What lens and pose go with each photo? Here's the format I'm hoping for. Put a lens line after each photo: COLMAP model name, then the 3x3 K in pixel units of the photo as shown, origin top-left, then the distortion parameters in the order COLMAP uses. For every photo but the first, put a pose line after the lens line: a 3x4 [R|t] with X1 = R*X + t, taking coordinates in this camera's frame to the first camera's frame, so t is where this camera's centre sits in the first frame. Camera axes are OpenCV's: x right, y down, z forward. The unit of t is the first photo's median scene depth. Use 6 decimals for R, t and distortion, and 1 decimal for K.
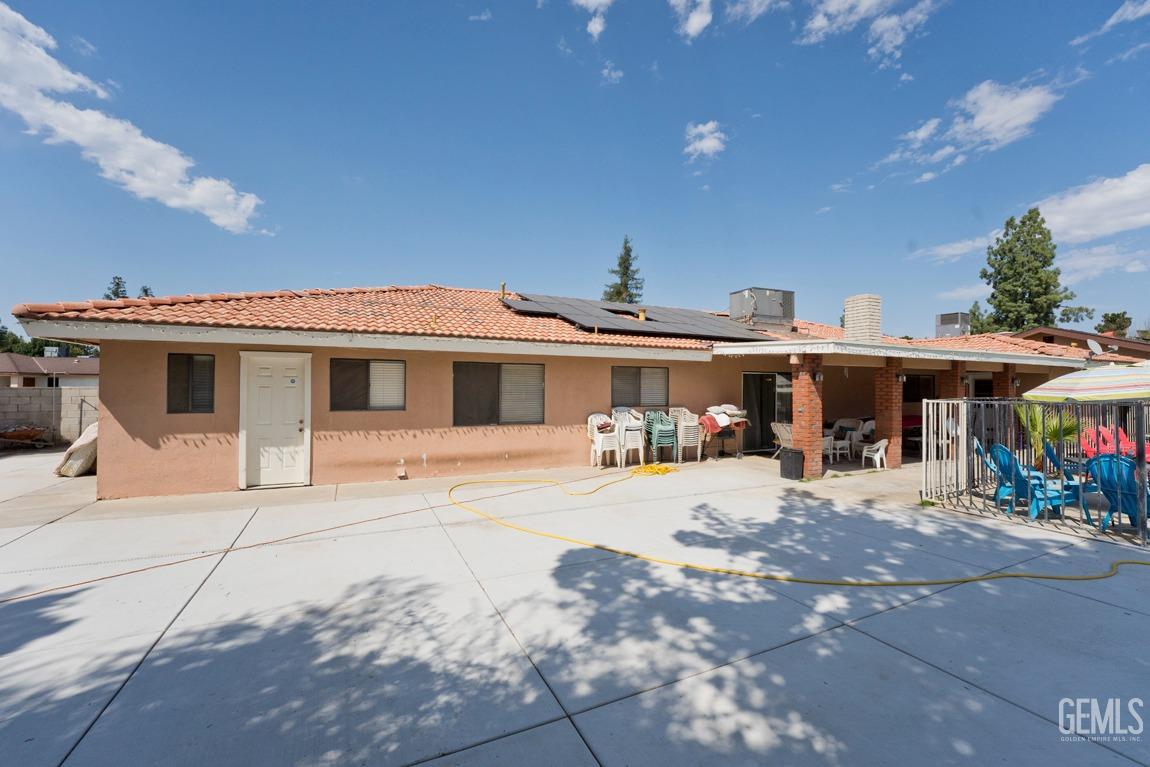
lens RADIAL K [[477.4, 0, 575.0], [0, 477.4, 383.5], [0, 0, 1]] dist [-0.020456, 0.001049]
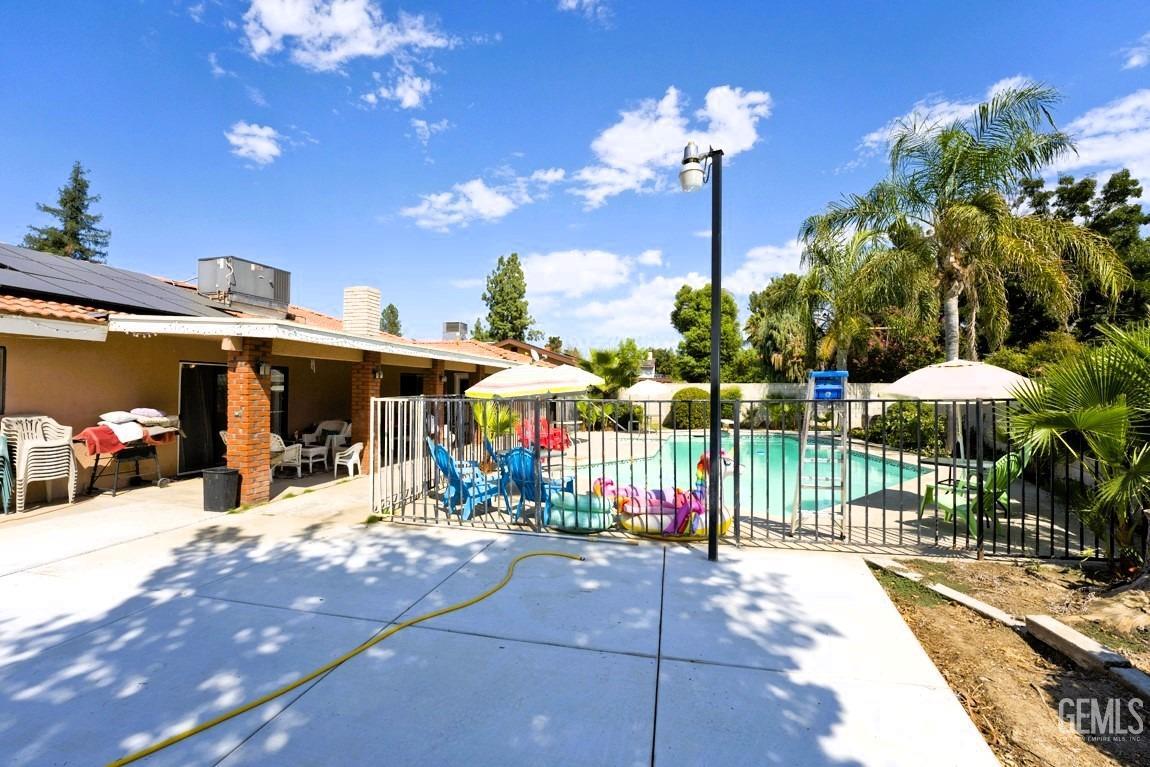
lens RADIAL K [[492.9, 0, 577.9], [0, 492.9, 381.3], [0, 0, 1]] dist [-0.013718, 0.000421]
pose [[0.611521, 0.013715, 0.791109, 0.172417], [-0.012762, 0.999891, -0.007470, 0.003954], [-0.791125, -0.005527, 0.611629, 0.108576]]
